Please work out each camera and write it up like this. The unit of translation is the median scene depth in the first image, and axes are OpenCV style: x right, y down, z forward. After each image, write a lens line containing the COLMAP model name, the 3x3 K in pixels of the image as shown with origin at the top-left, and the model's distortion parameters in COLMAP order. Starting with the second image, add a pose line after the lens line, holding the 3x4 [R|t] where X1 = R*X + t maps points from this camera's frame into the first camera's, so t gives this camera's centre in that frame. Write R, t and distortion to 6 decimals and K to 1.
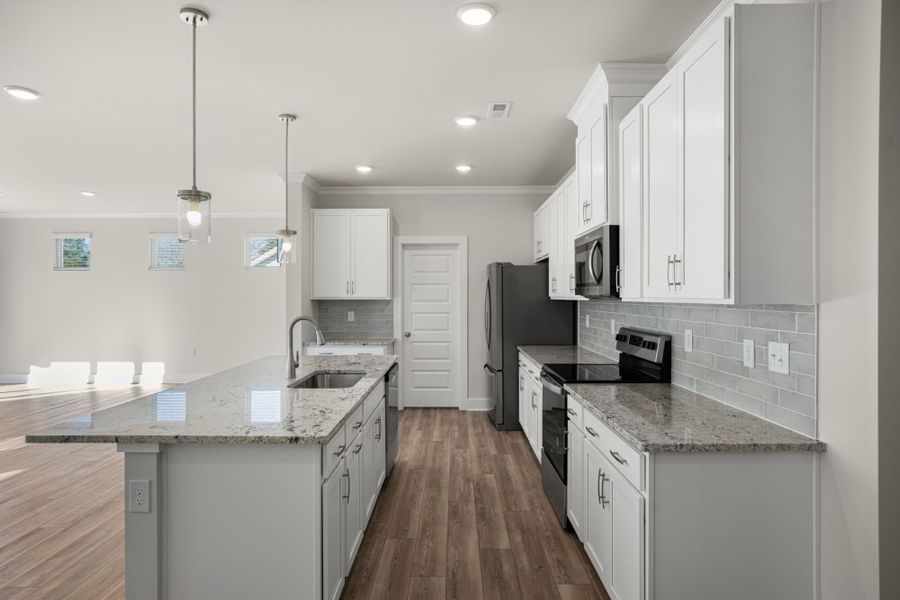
lens RADIAL K [[521.5, 0, 454.3], [0, 521.5, 294.9], [0, 0, 1]] dist [-0.039403, 0.036249]
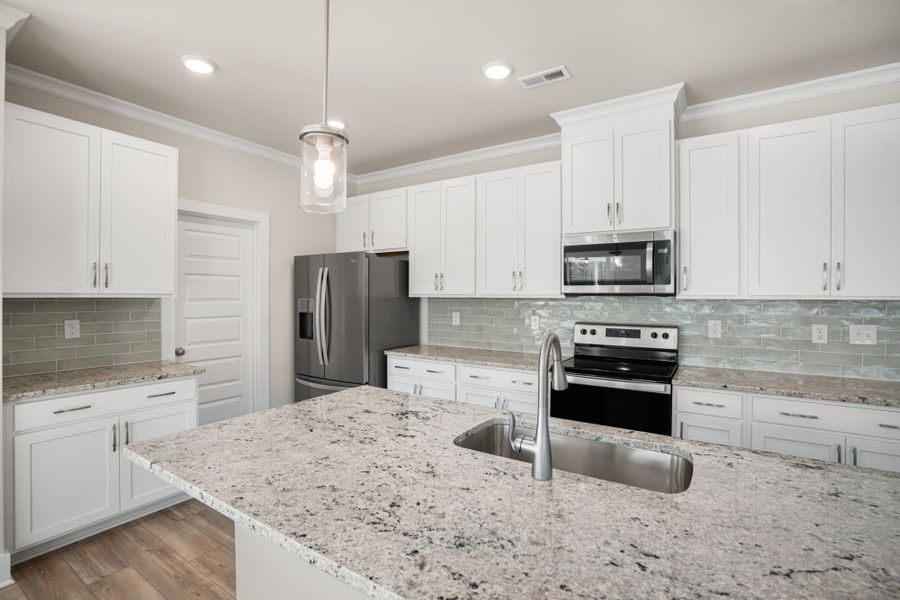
lens RADIAL K [[417.2, 0, 452.0], [0, 417.2, 291.0], [0, 0, 1]] dist [-0.035679, 0.000294]
pose [[0.533798, 0.008465, 0.845570, -0.404461], [-0.006394, 0.999962, -0.005974, 0.002276], [-0.845588, -0.002218, 0.533831, 0.539258]]
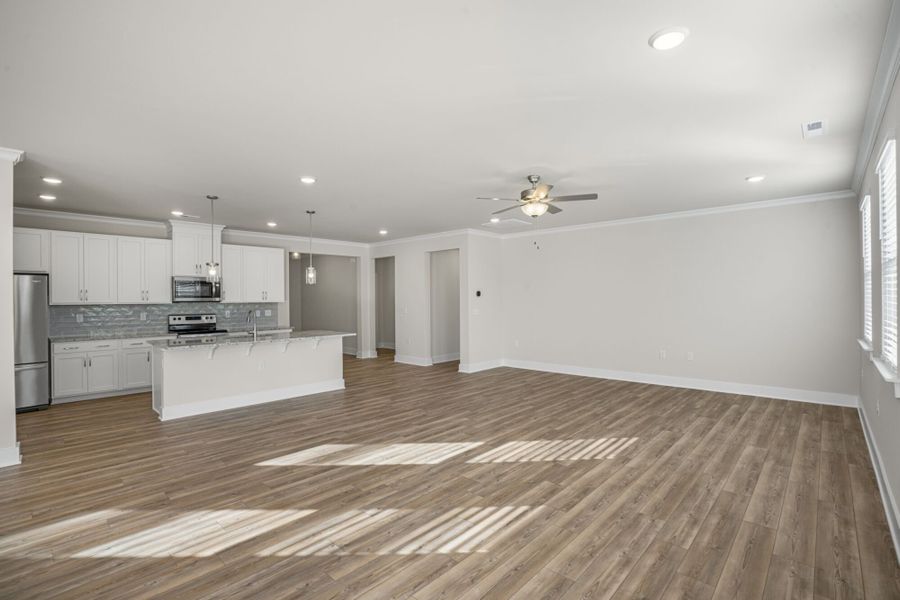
lens RADIAL K [[408.0, 0, 450.0], [0, 408.0, 300.0], [0, 0, 1]] dist [-0.045344, 0.000501]
pose [[-0.740314, 0.004527, 0.672245, -1.315613], [0.005206, 0.999986, -0.001001, 0.002457], [-0.672241, 0.002759, -0.740328, 1.066549]]
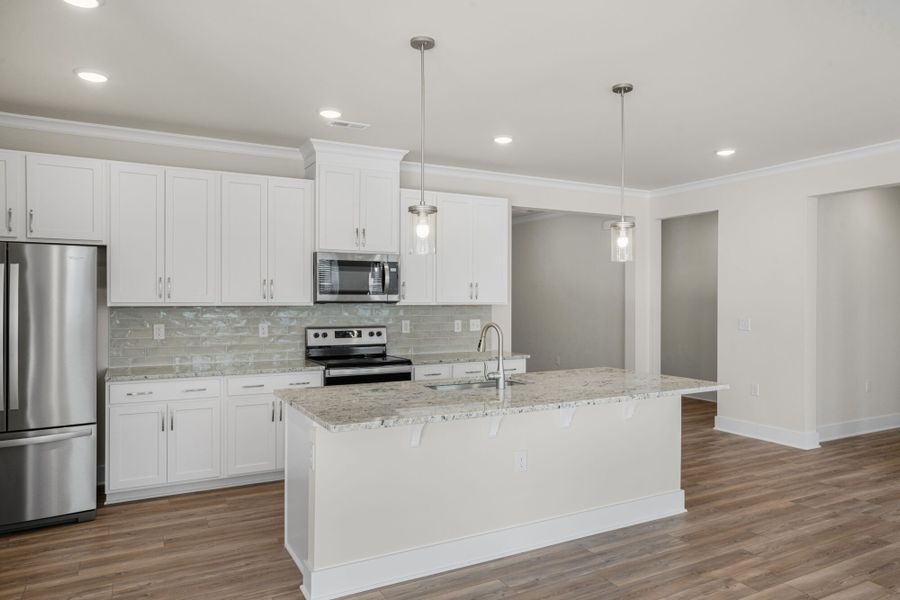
lens RADIAL K [[586.7, 0, 450.0], [0, 586.7, 300.0], [0, 0, 1]] dist [-0.061389, 0.000630]
pose [[-0.484450, 0.000638, 0.874819, -0.735869], [-0.002838, 0.999993, -0.002301, 0.000711], [-0.874814, -0.003597, -0.484445, 0.984736]]
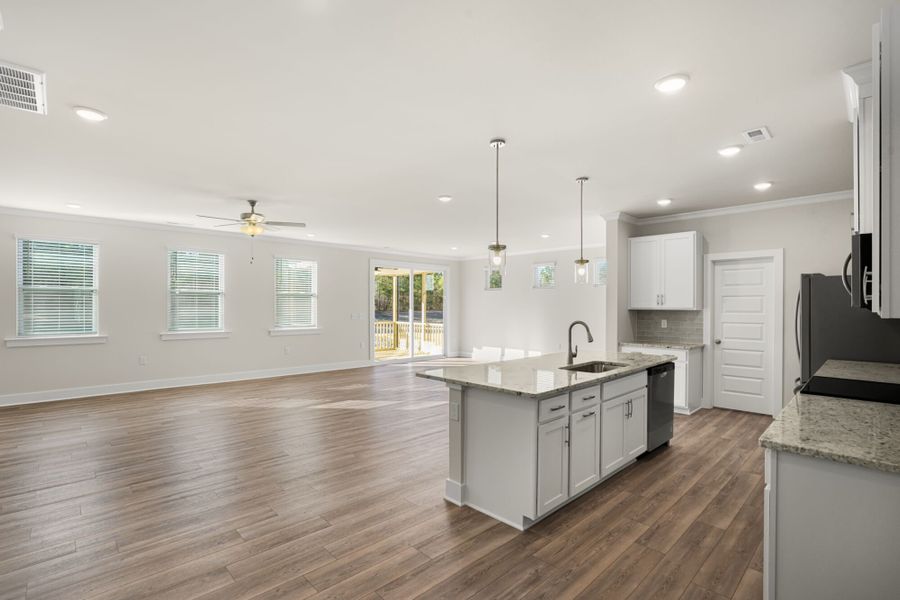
lens RADIAL K [[424.7, 0, 450.0], [0, 424.7, 300.0], [0, 0, 1]] dist [-0.025396, 0.001204]
pose [[0.700577, -0.006709, -0.713545, 0.179119], [-0.001866, 0.999935, -0.011234, -0.002062], [0.713574, 0.009202, 0.700519, -0.041428]]
